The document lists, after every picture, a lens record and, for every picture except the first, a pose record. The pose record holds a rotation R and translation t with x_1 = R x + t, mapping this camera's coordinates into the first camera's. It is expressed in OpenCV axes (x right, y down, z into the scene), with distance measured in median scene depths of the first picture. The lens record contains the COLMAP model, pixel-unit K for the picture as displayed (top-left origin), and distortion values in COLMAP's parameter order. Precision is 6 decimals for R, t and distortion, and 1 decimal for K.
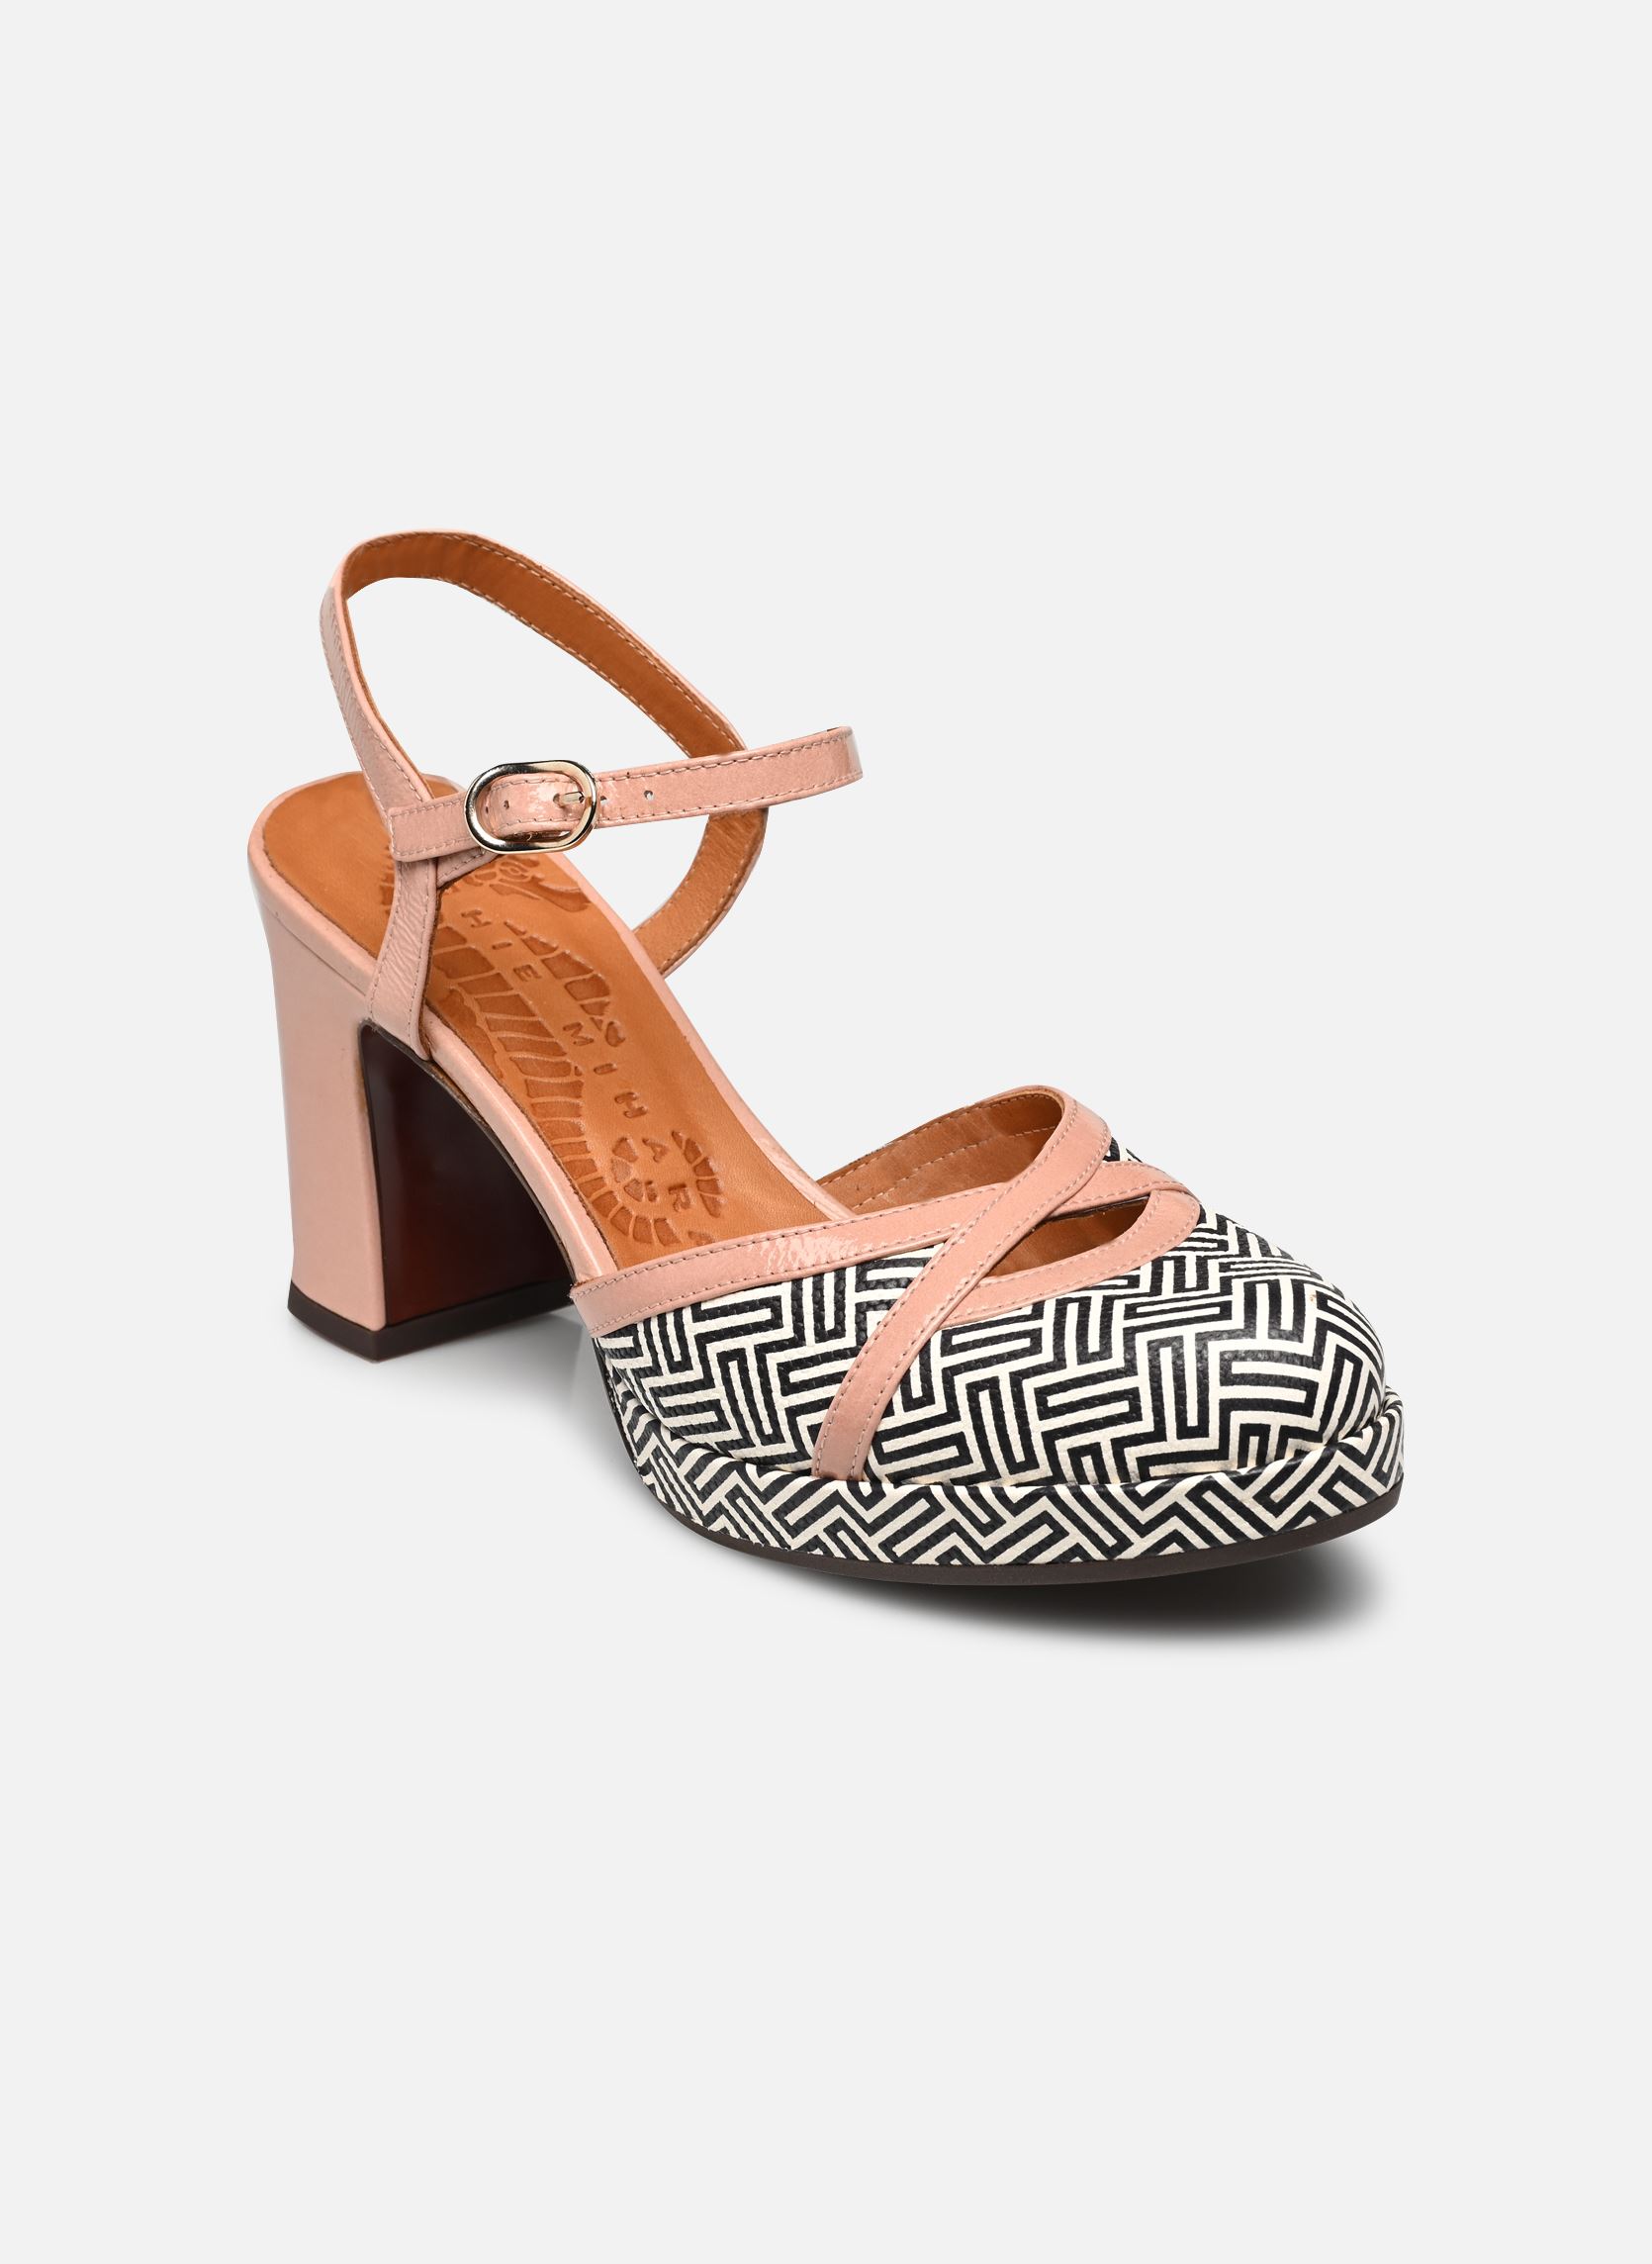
lens RADIAL K [[10084.9, 0, 833.2], [0, 10084.9, 1135.5], [0, 0, 1]] dist [-2.043529, 0.000000]
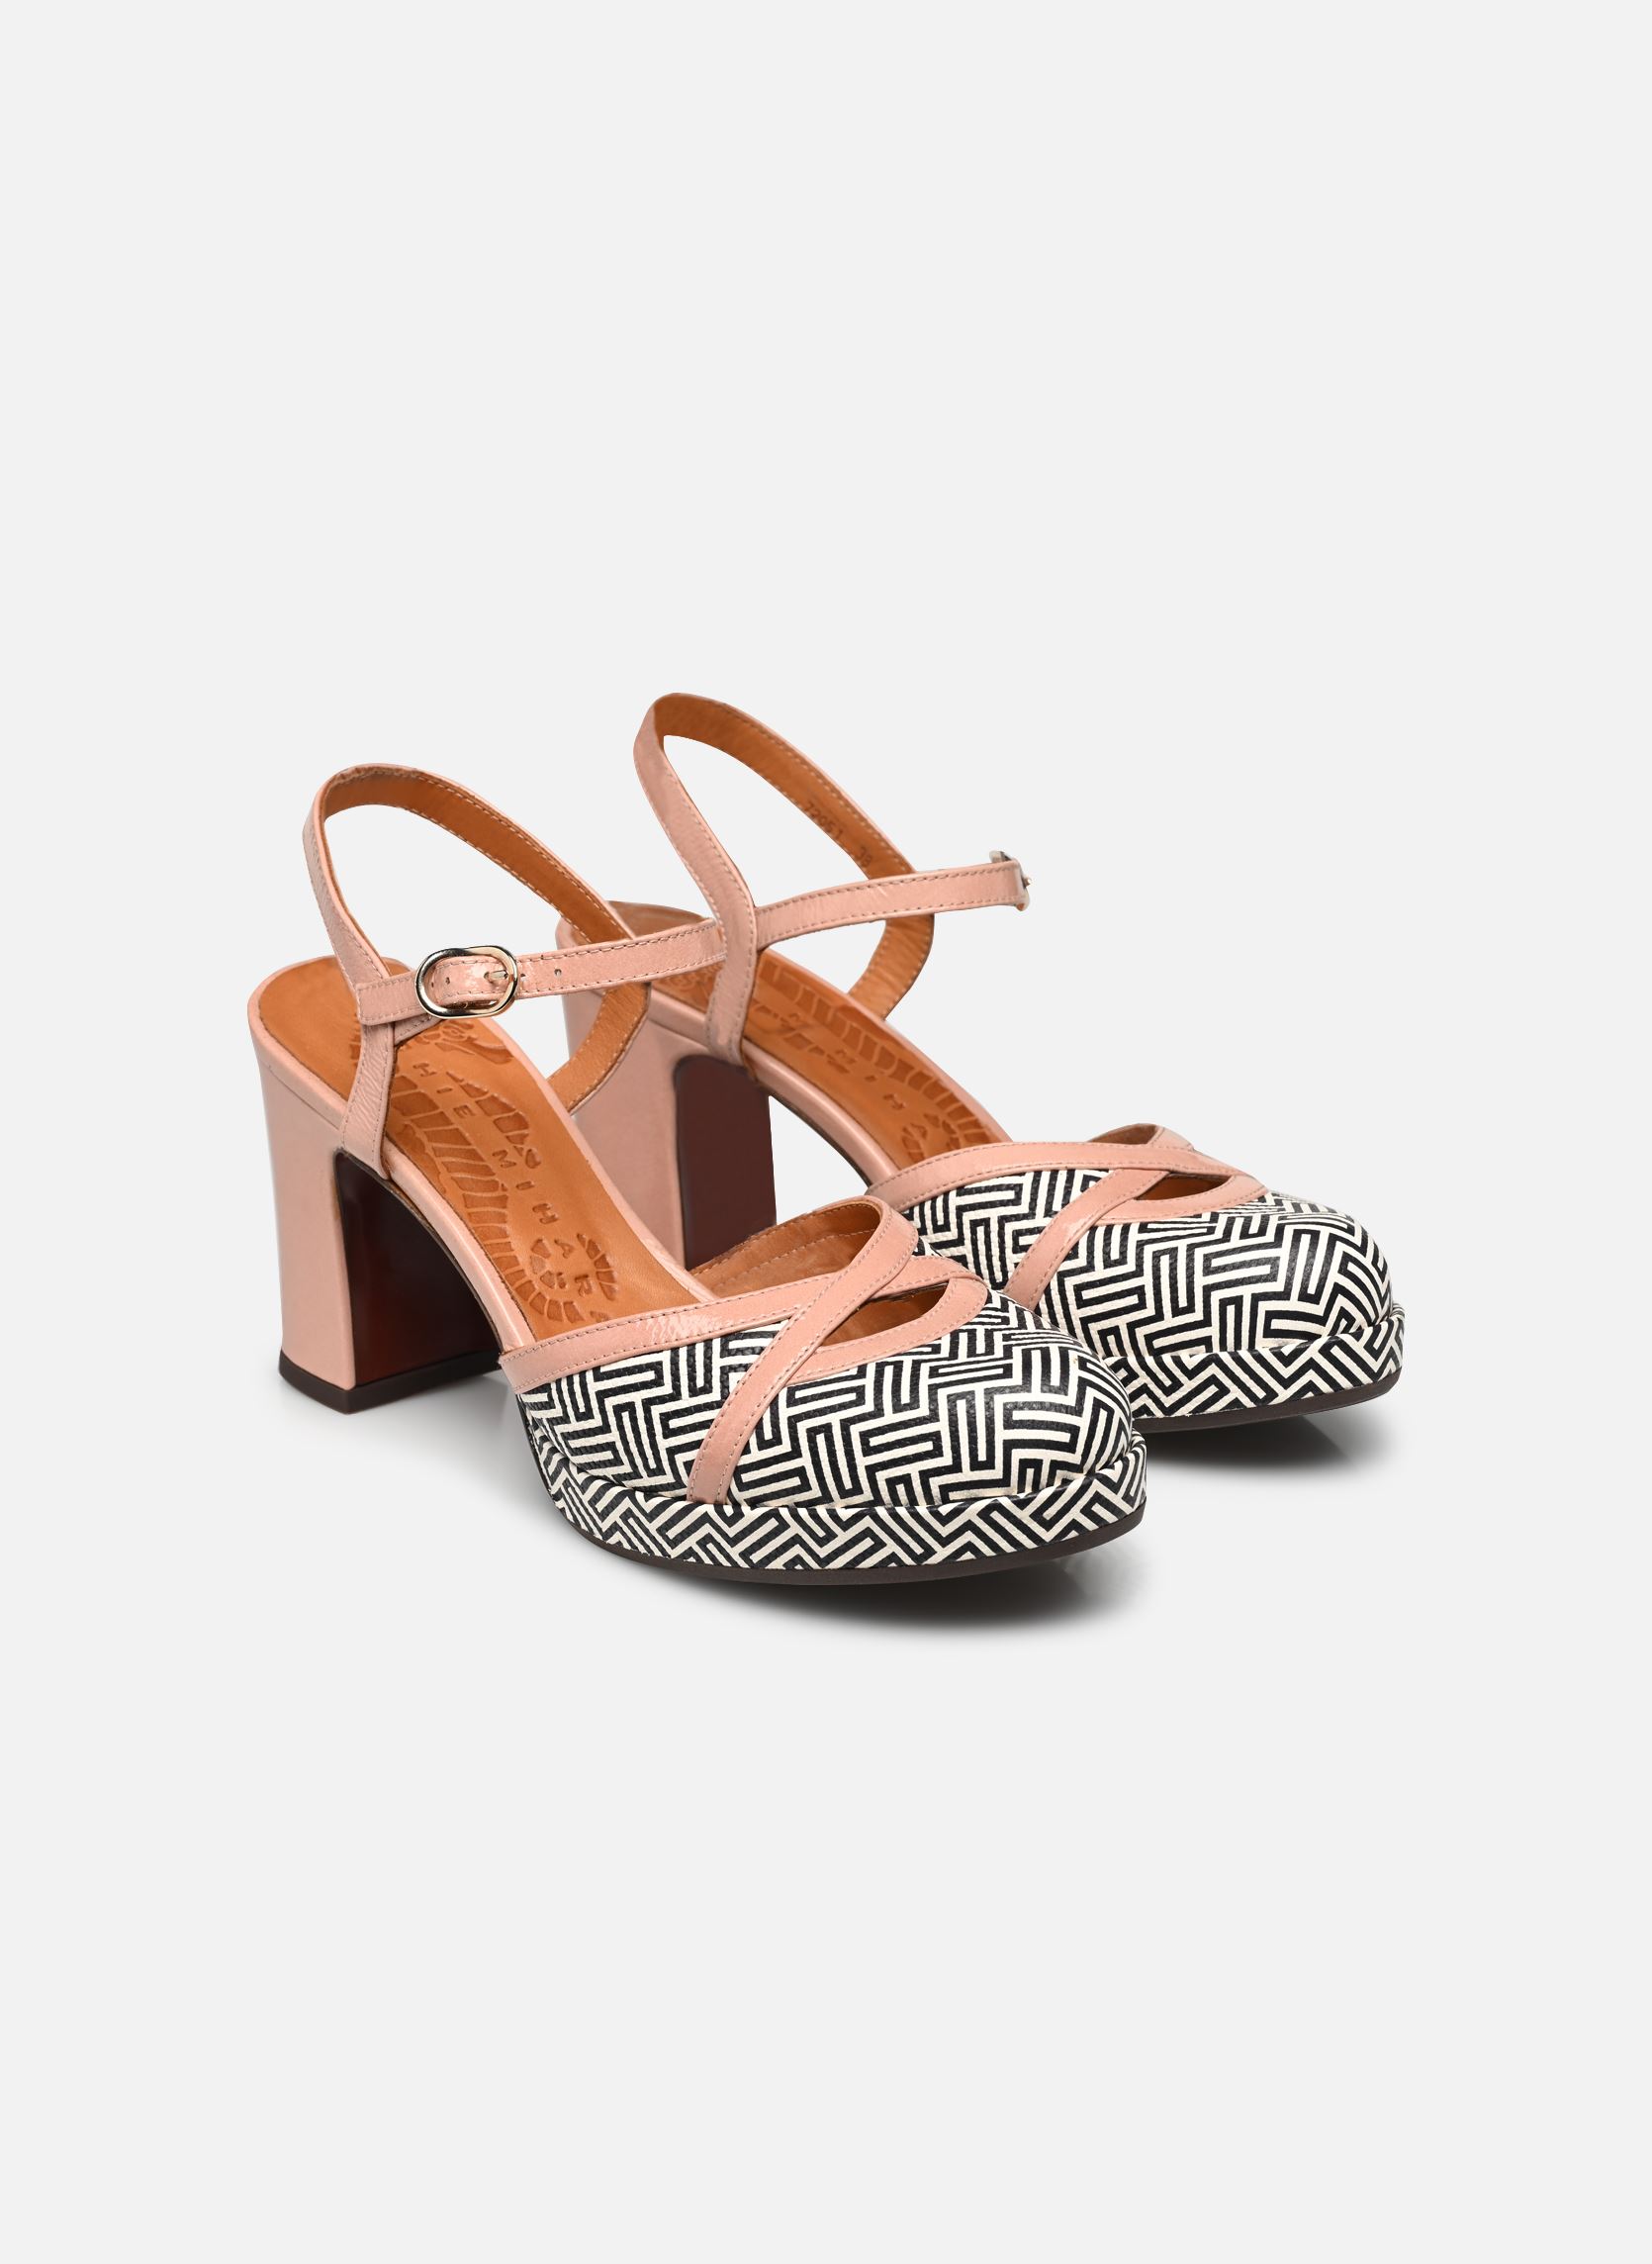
lens RADIAL K [[10084.9, 0, 811.2], [0, 10084.9, 1147.2], [0, 0, 1]] dist [-2.043529, 0.000000]
pose [[0.999925, -0.004474, 0.011420, -0.000733], [0.004534, 0.999976, -0.005207, -0.004669], [-0.011396, 0.005259, 0.999921, -0.289372]]
